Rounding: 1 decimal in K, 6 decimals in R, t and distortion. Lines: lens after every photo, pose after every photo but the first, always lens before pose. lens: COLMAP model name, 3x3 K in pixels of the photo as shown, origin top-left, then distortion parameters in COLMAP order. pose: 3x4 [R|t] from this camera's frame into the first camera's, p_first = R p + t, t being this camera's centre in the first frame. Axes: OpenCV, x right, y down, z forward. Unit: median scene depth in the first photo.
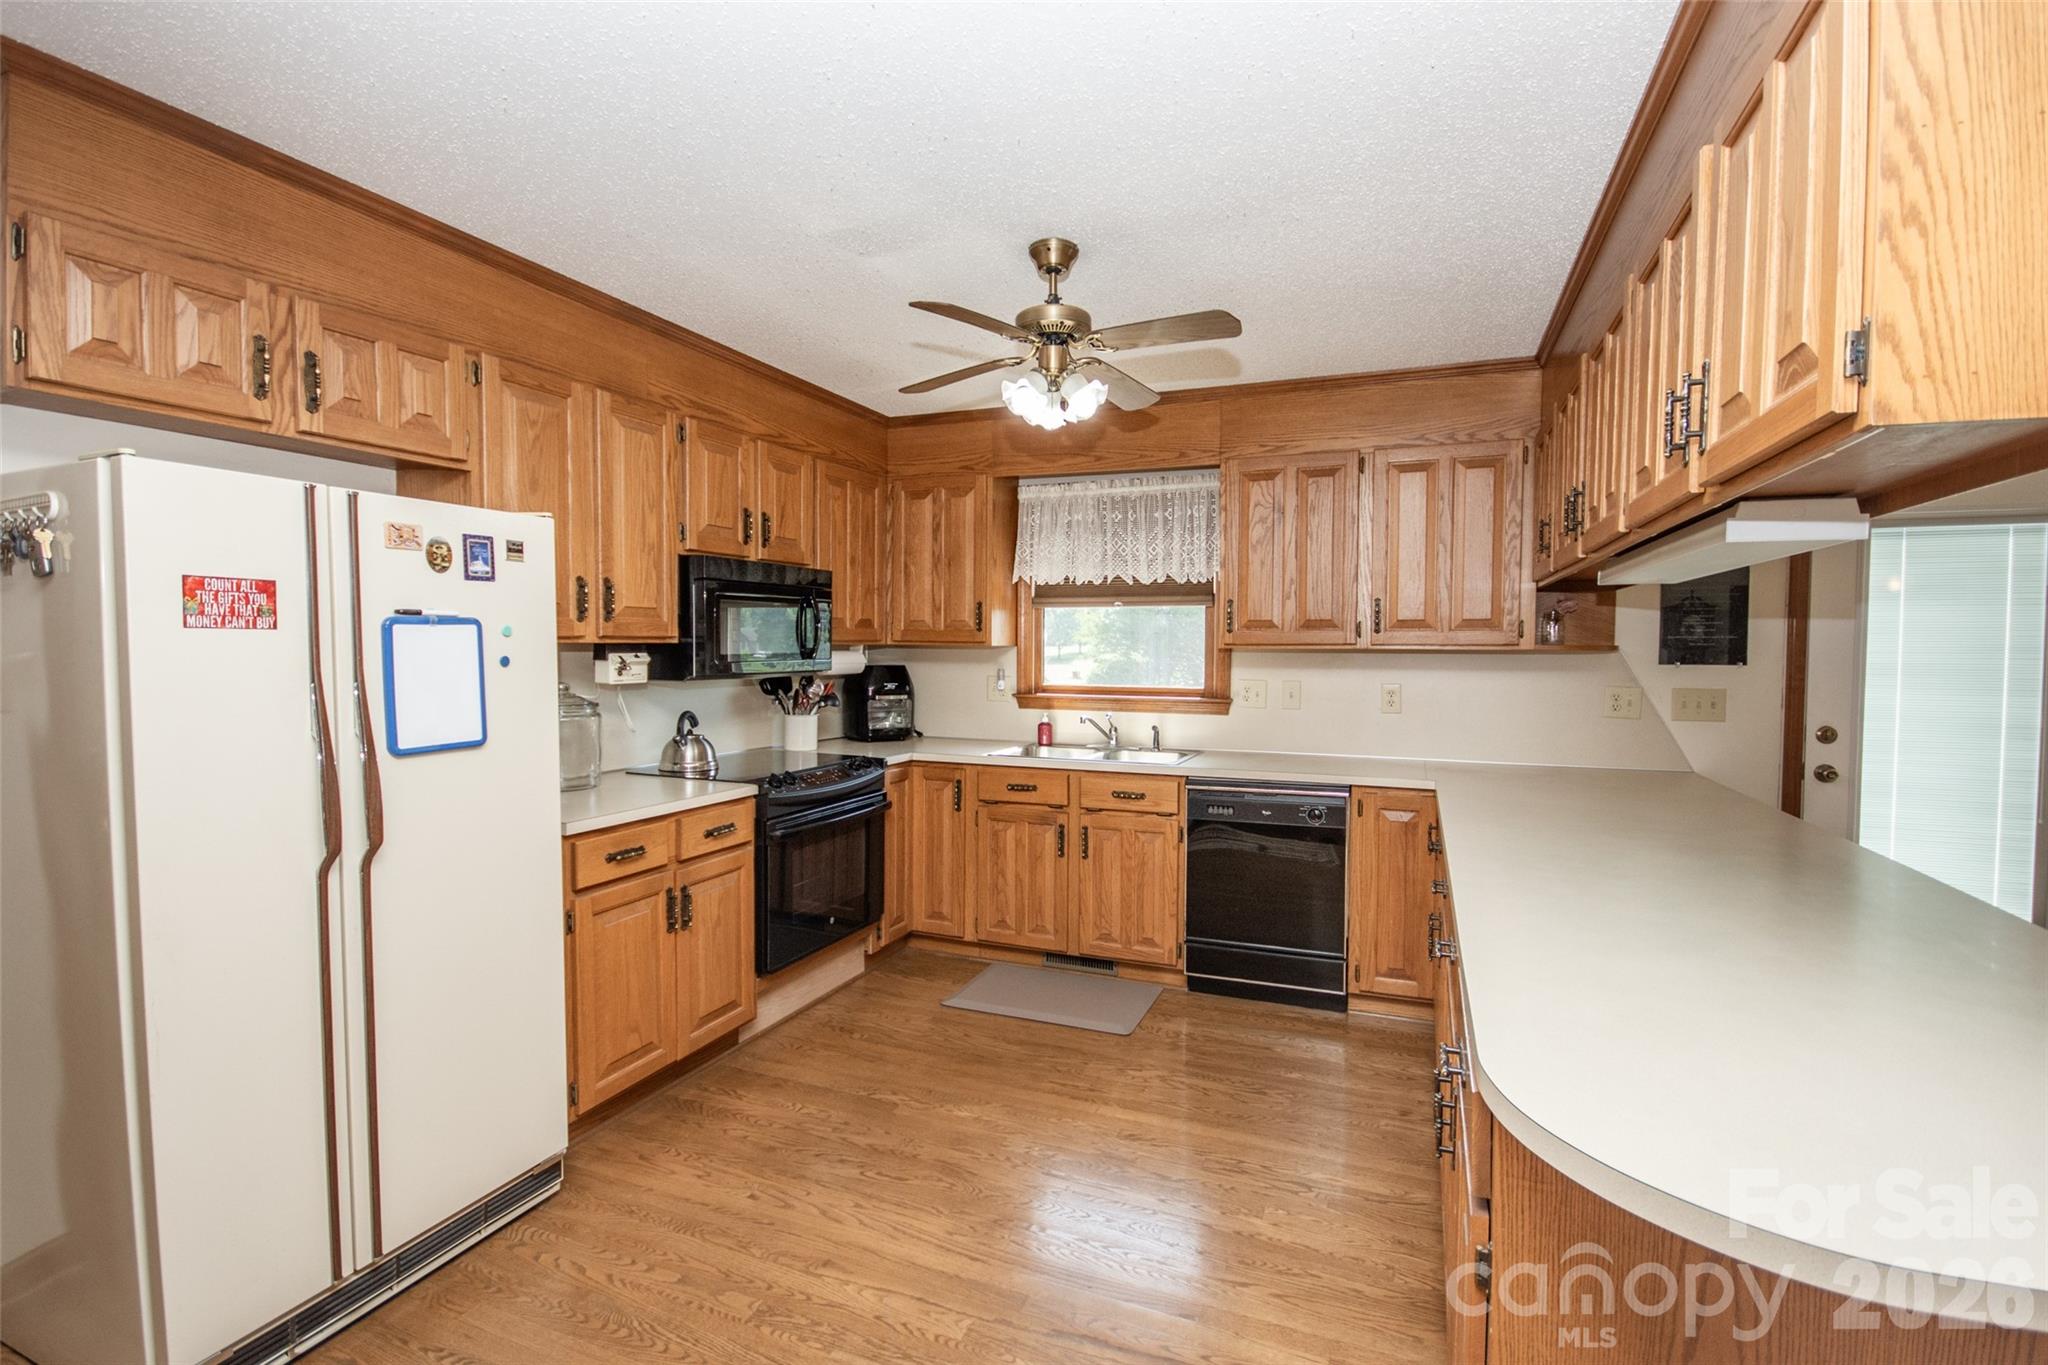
lens RADIAL K [[941.7, 0, 1024.0], [0, 941.7, 682.5], [0, 0, 1]] dist [-0.024751, 0.000195]
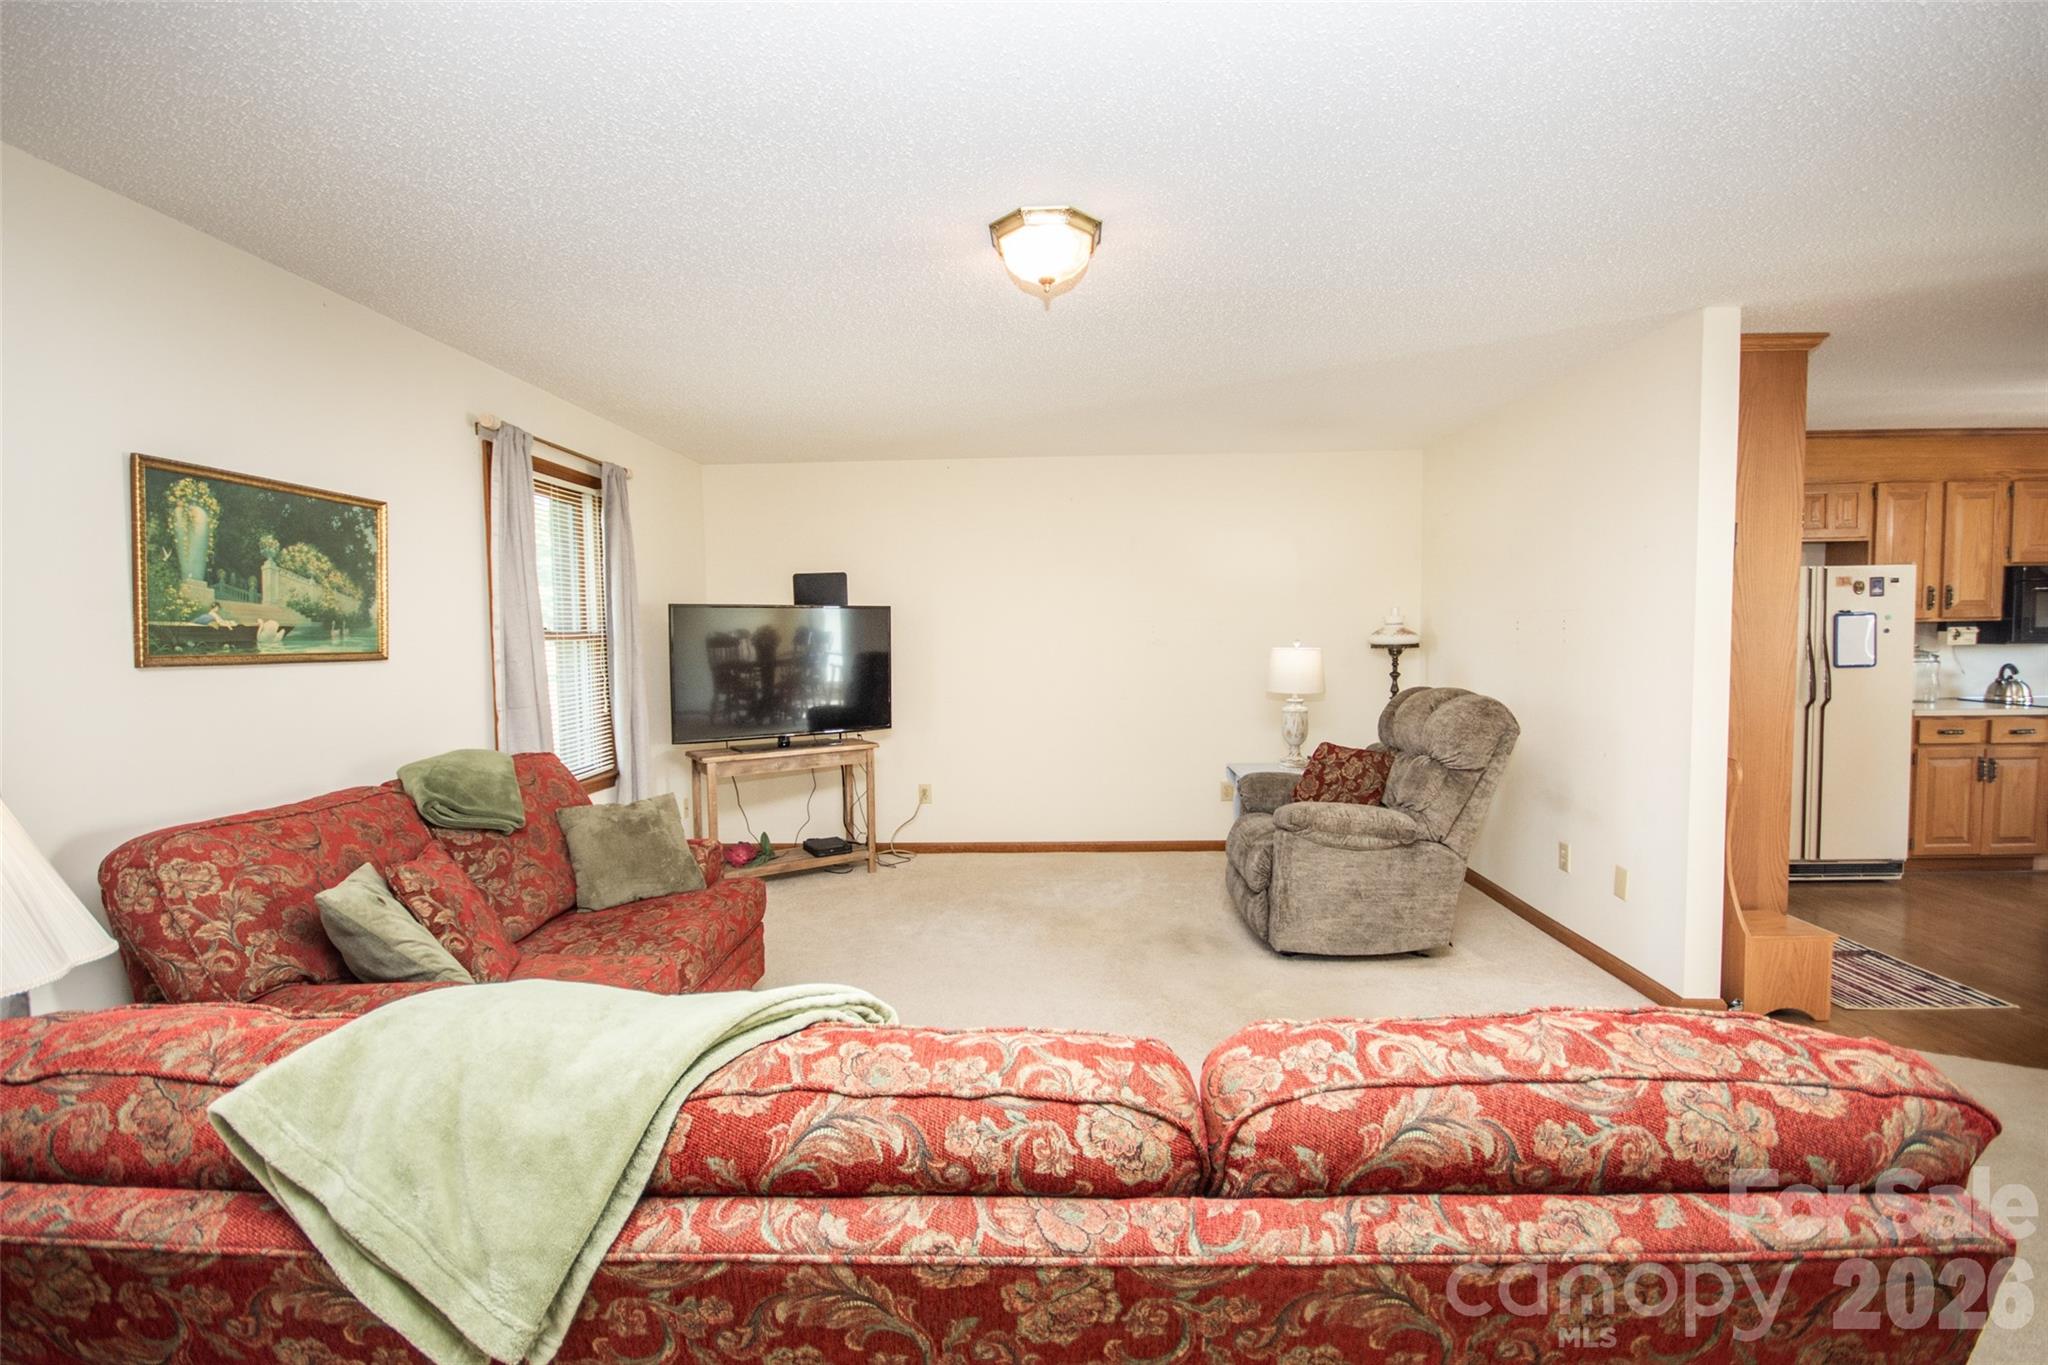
lens RADIAL K [[933.1, 0, 1028.6], [0, 933.1, 685.7], [0, 0, 1]] dist [-0.001582, -0.005407]
pose [[0.356620, 0.042448, -0.933285, 0.504612], [-0.019469, 0.999088, 0.038002, 0.040570], [0.934047, 0.004618, 0.357121, -1.090893]]
